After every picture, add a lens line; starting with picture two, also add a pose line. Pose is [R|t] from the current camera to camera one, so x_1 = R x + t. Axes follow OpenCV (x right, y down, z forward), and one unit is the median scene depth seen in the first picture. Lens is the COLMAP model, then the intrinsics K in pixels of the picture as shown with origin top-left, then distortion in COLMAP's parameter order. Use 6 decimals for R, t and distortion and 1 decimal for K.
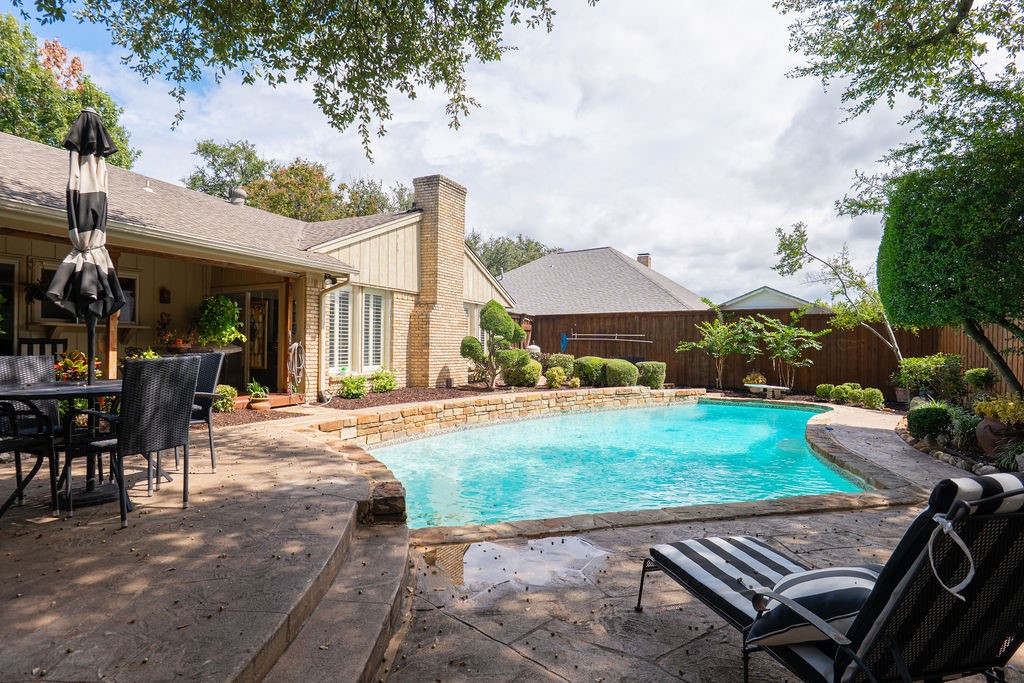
lens RADIAL K [[550.2, 0, 519.0], [0, 550.2, 339.9], [0, 0, 1]] dist [-0.016138, 0.001315]
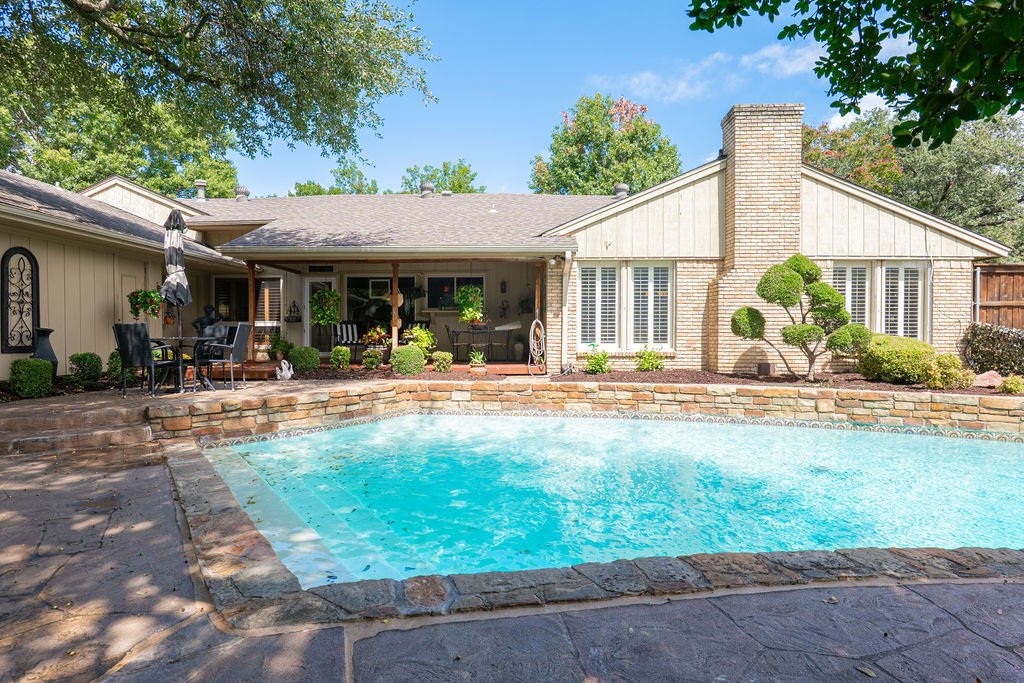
lens RADIAL K [[550.2, 0, 516.4], [0, 550.2, 342.5], [0, 0, 1]] dist [-0.016138, 0.001315]
pose [[0.388520, 0.008808, -0.921398, 0.536373], [0.010404, 0.999849, 0.013945, 0.031299], [0.921382, -0.015004, 0.388369, 0.461109]]
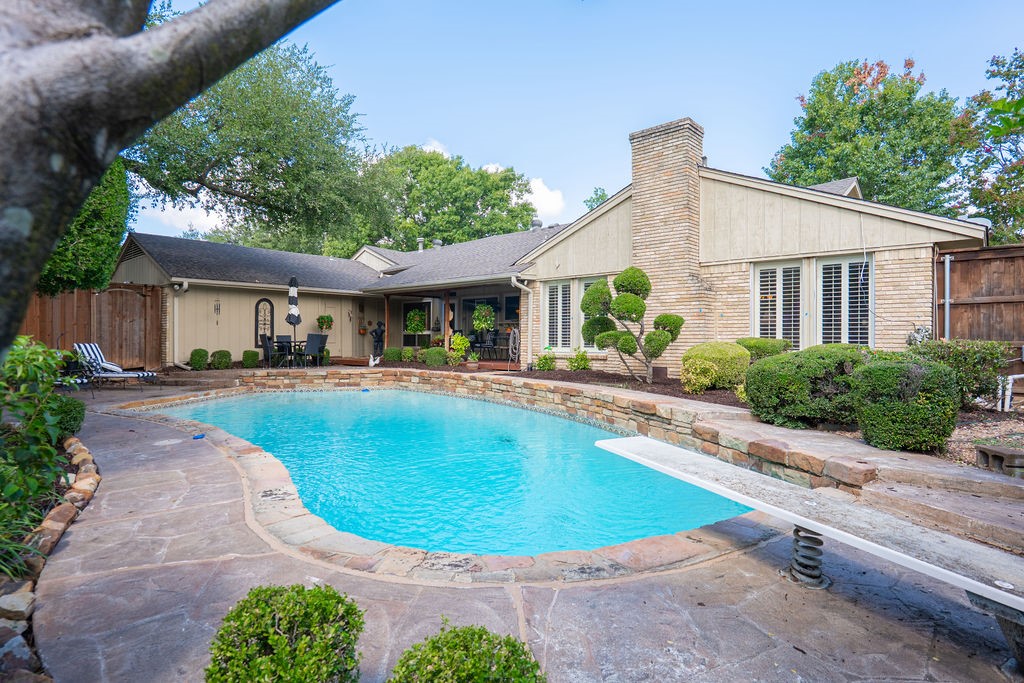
lens RADIAL K [[550.2, 0, 505.5], [0, 550.2, 341.7], [0, 0, 1]] dist [-0.016138, 0.001315]
pose [[-0.308176, -0.000805, -0.951329, 0.875522], [0.006261, 0.999976, -0.002874, 0.038970], [0.951309, -0.006842, -0.308163, 1.253085]]
